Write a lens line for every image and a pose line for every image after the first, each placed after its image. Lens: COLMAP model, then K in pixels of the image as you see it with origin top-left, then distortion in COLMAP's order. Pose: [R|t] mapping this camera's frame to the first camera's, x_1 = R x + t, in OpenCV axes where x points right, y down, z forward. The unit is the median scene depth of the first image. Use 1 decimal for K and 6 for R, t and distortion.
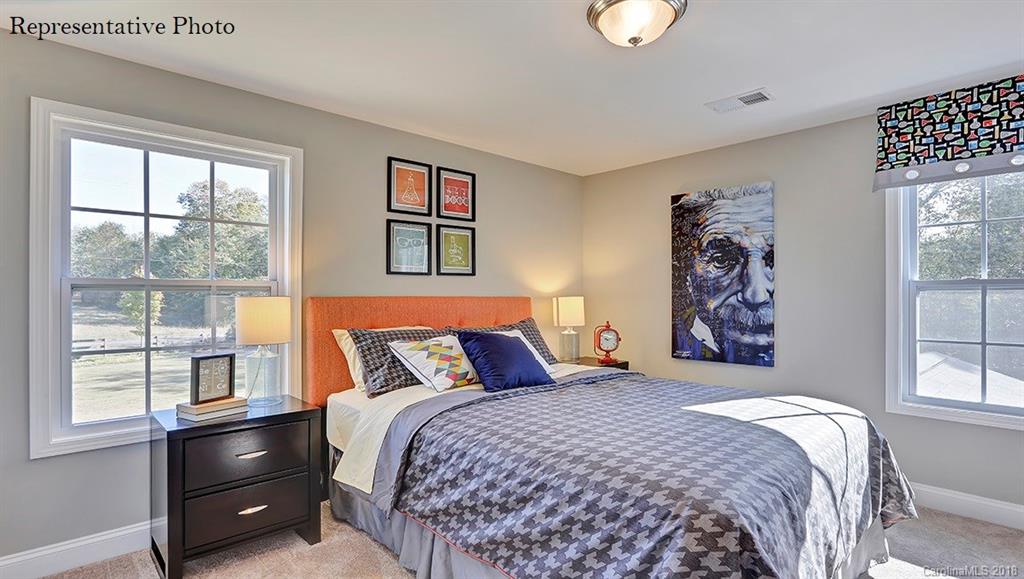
lens RADIAL K [[516.3, 0, 508.0], [0, 516.3, 293.9], [0, 0, 1]] dist [-0.026015, 0.005072]
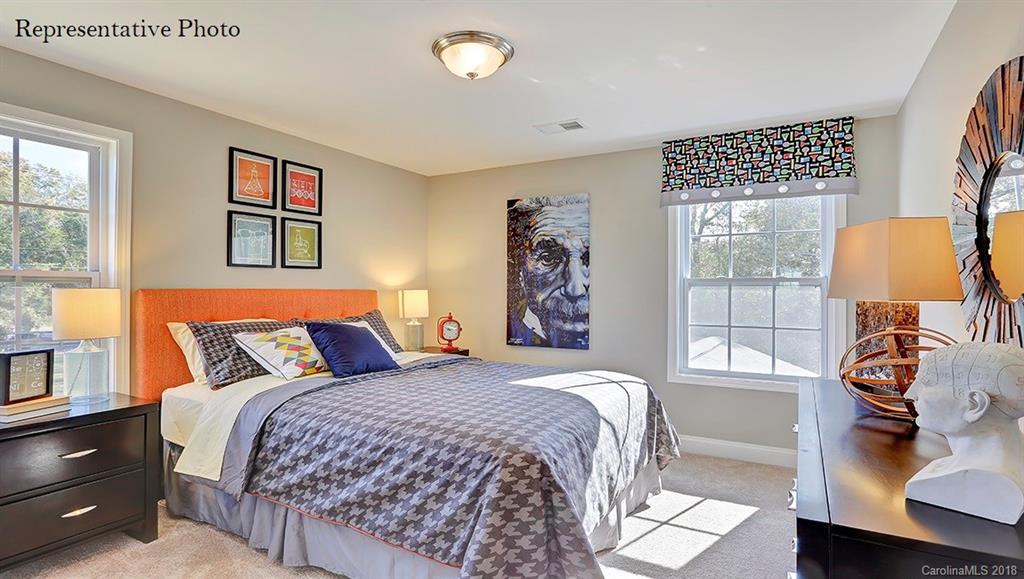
lens RADIAL K [[516.3, 0, 516.7], [0, 516.3, 287.8], [0, 0, 1]] dist [-0.026015, 0.005072]
pose [[0.951344, 0.005580, 0.308081, -0.013770], [-0.005980, 0.999982, 0.000353, -0.000611], [-0.308074, -0.002178, 0.951360, -0.127137]]
